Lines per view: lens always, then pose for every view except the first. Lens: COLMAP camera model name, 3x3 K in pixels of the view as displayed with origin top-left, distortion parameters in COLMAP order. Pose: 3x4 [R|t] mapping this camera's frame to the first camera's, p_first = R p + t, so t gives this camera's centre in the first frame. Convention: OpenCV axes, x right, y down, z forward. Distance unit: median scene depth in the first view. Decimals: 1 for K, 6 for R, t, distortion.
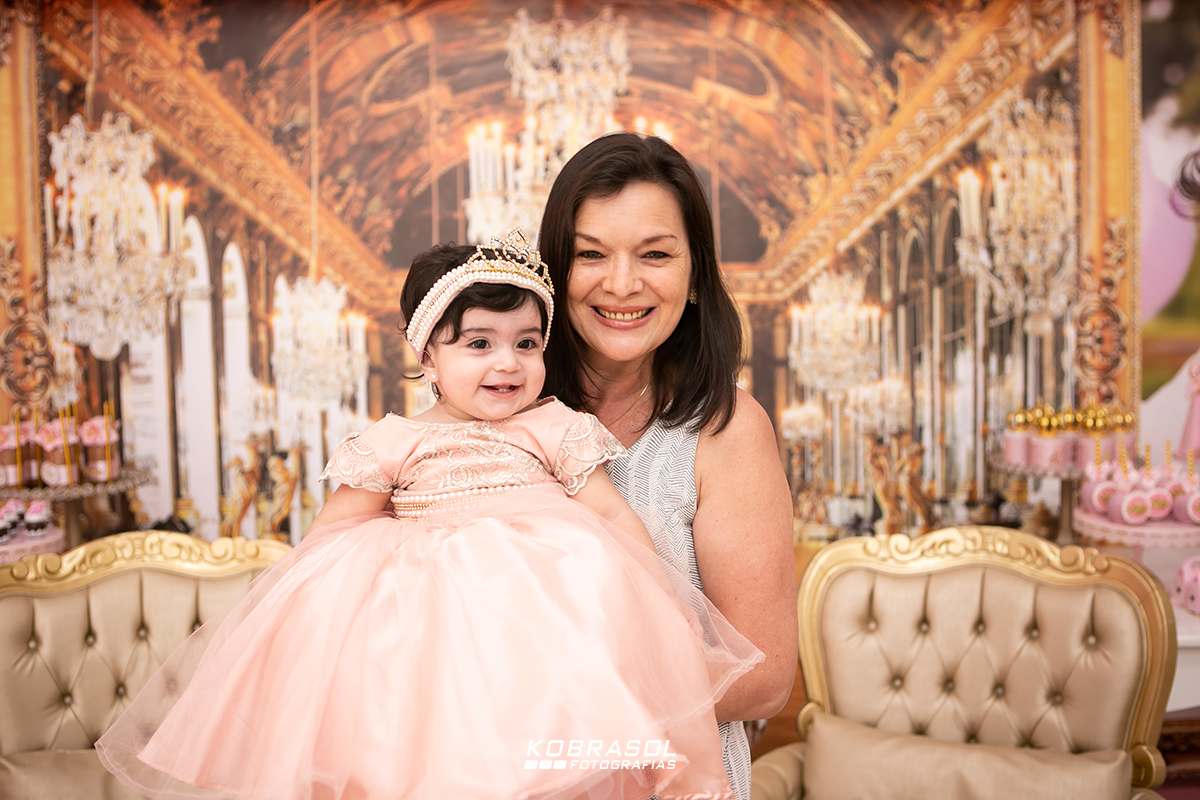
lens RADIAL K [[1294.6, 0, 599.3], [0, 1294.6, 393.8], [0, 0, 1]] dist [-0.028785, 0.000000]
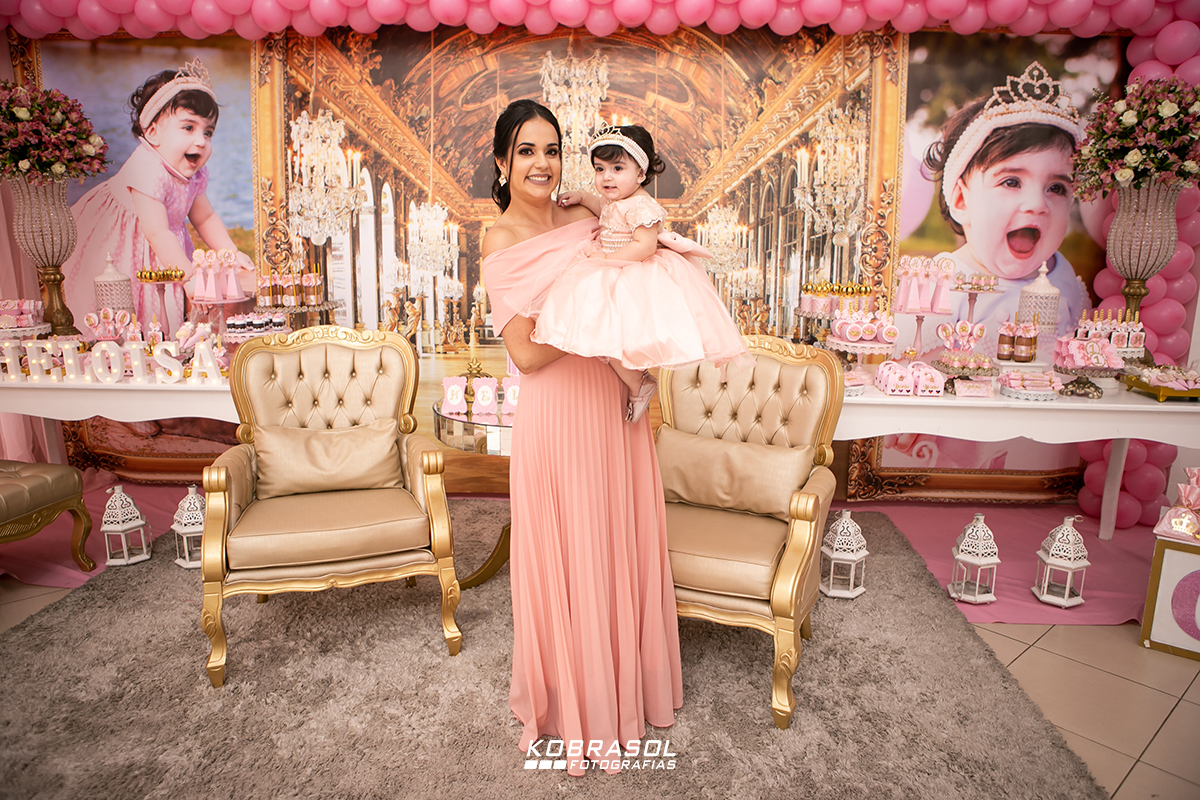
lens RADIAL K [[848.5, 0, 594.9], [0, 848.5, 396.2], [0, 0, 1]] dist [-0.104141, 0.066242]
pose [[0.996450, 0.038814, -0.074699, 0.105825], [-0.030712, 0.993815, 0.106718, 0.046812], [0.078379, -0.104045, 0.991479, -0.172668]]
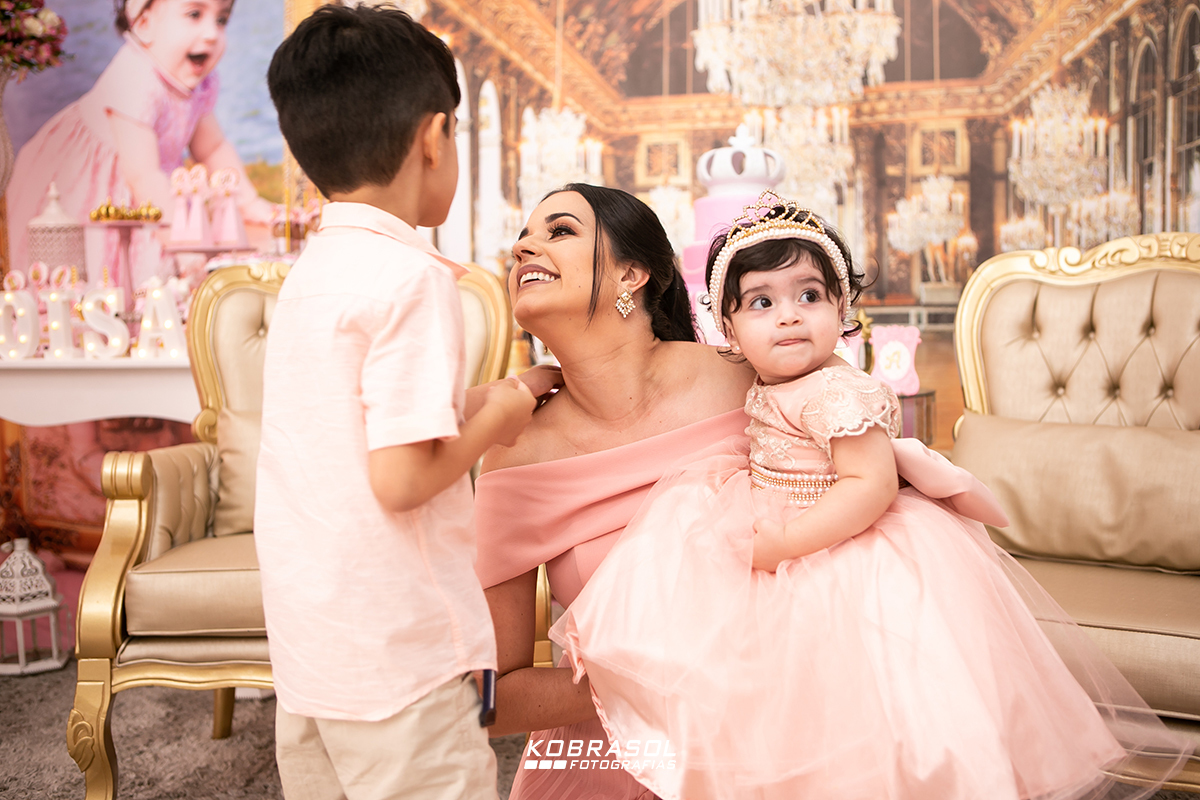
lens RADIAL K [[1205.1, 0, 597.2], [0, 1205.1, 393.3], [0, 0, 1]] dist [-0.012827, 0.000000]
pose [[0.962908, 0.024240, -0.268738, 0.095065], [-0.031285, 0.999269, -0.021963, 0.175302], [0.268009, 0.029556, 0.962963, 0.023980]]
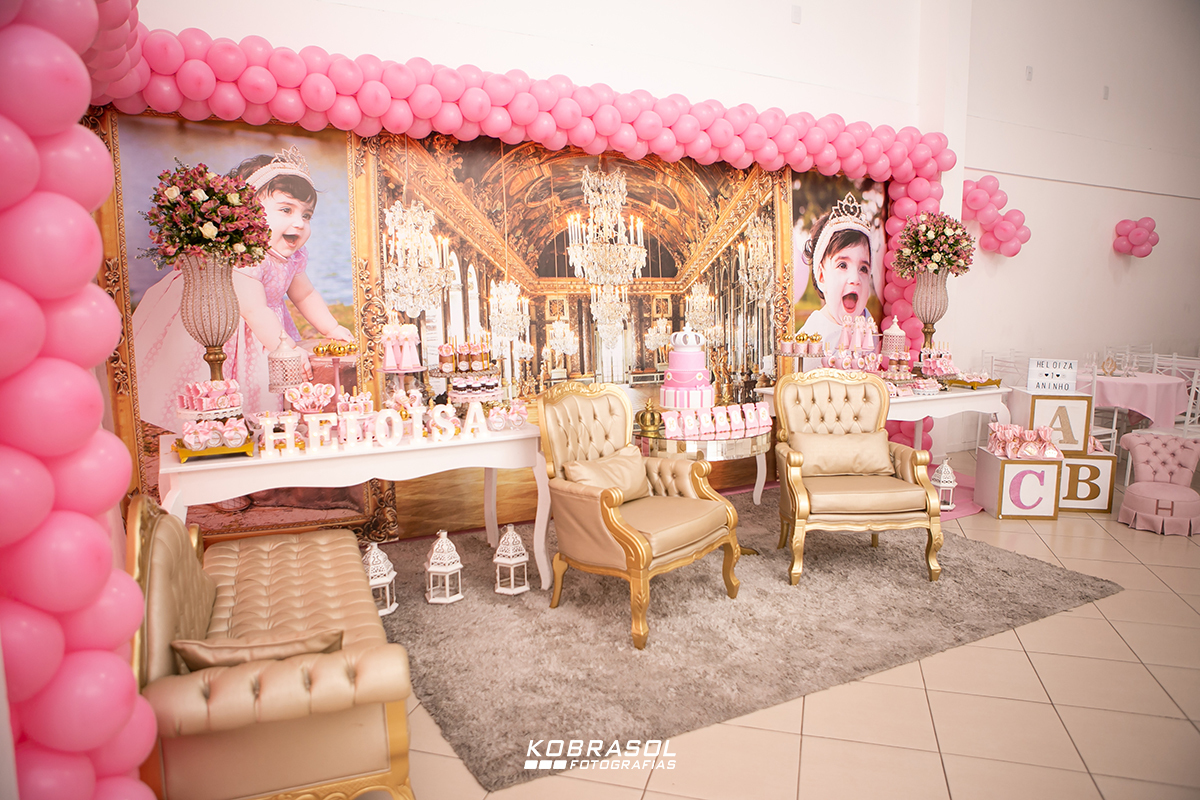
lens RADIAL K [[848.5, 0, 610.5], [0, 848.5, 396.9], [0, 0, 1]] dist [-0.104141, 0.066242]
pose [[0.875792, -0.047911, 0.480305, -0.763269], [0.027494, 0.998398, 0.049459, 0.041064], [-0.481905, -0.030110, 0.875706, -0.346505]]
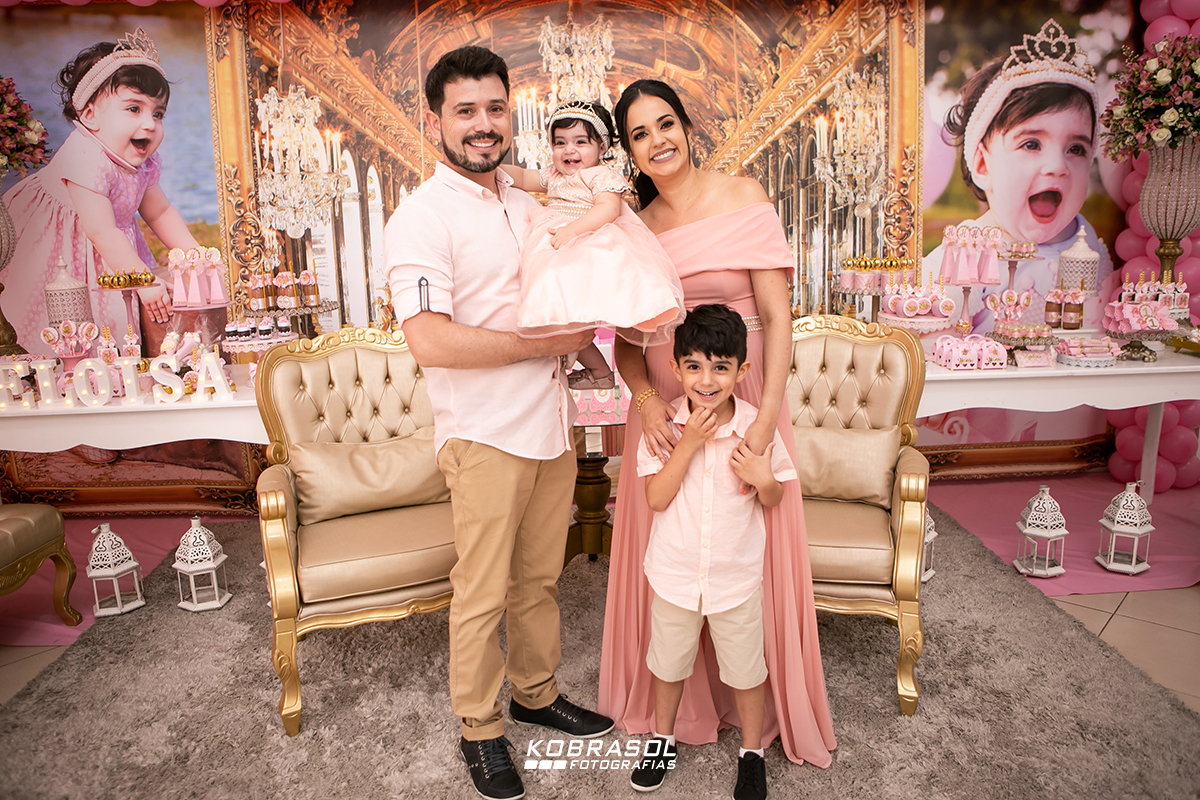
lens RADIAL K [[945.6, 0, 596.1], [0, 945.6, 397.7], [0, 0, 1]] dist [-0.089311, 0.070525]
pose [[0.999114, -0.019714, 0.037175, -0.051832], [0.015403, 0.993487, 0.112896, 0.044822], [-0.039159, -0.112224, 0.992911, -0.212450]]
